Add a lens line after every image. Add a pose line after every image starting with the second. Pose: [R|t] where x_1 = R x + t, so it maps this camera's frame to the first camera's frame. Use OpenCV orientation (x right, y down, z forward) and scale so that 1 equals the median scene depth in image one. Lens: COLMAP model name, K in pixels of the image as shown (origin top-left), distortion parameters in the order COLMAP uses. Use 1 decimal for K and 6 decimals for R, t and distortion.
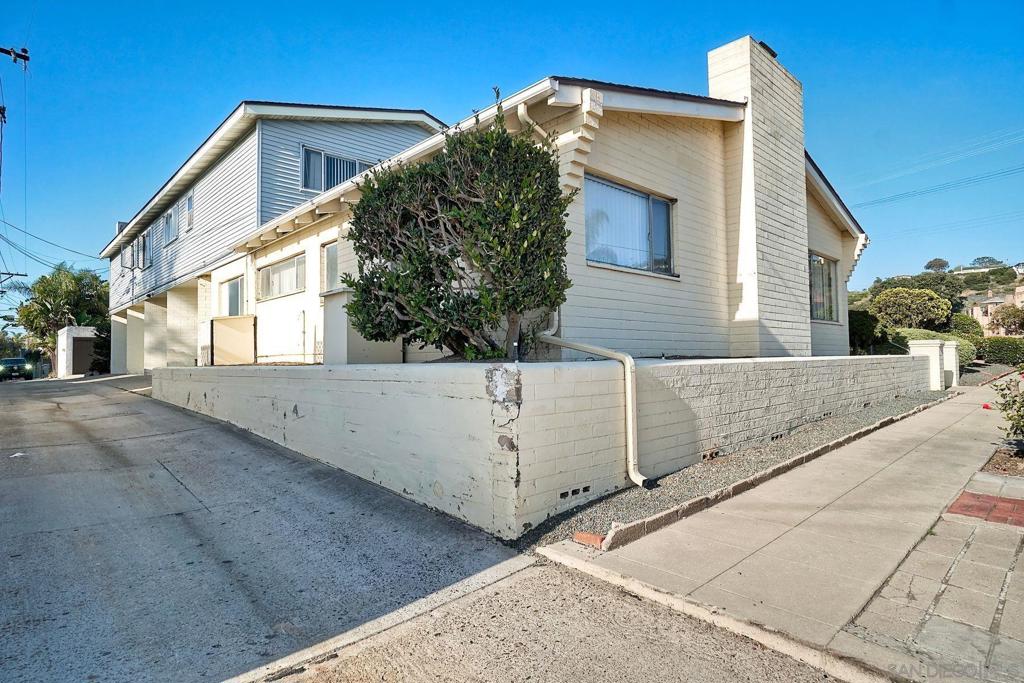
lens RADIAL K [[530.4, 0, 508.0], [0, 530.4, 346.3], [0, 0, 1]] dist [-0.020832, 0.012852]
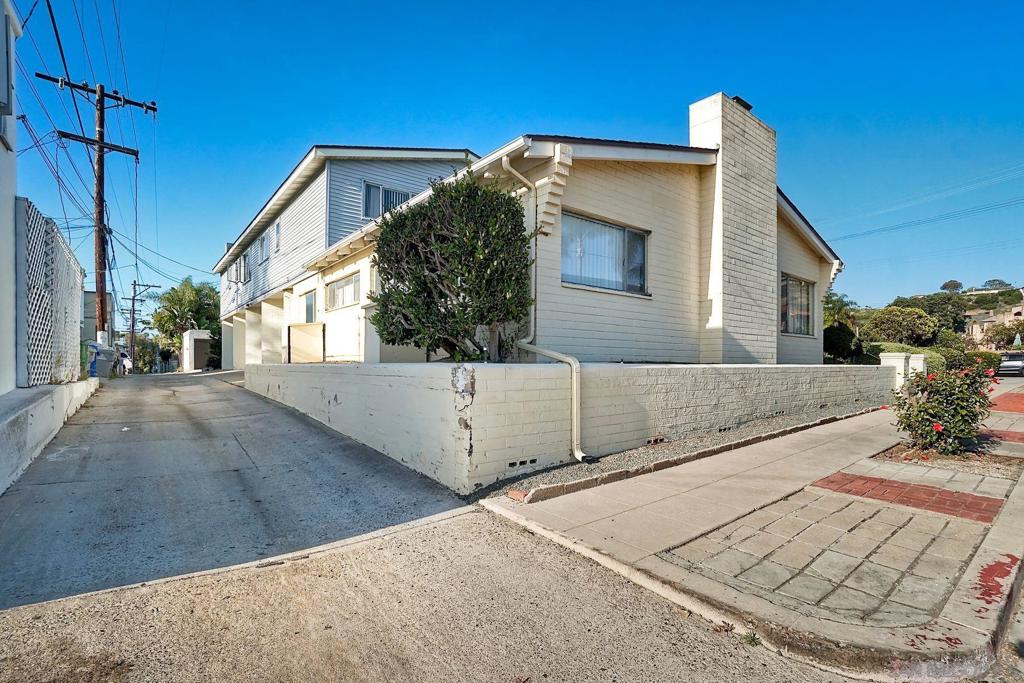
lens RADIAL K [[461.0, 0, 532.0], [0, 461.0, 371.9], [0, 0, 1]] dist [-0.055117, 0.018704]
pose [[0.998744, 0.019017, -0.046356, 0.128303], [-0.016954, 0.998866, 0.044499, 0.000031], [0.047150, -0.043658, 0.997933, -0.078143]]
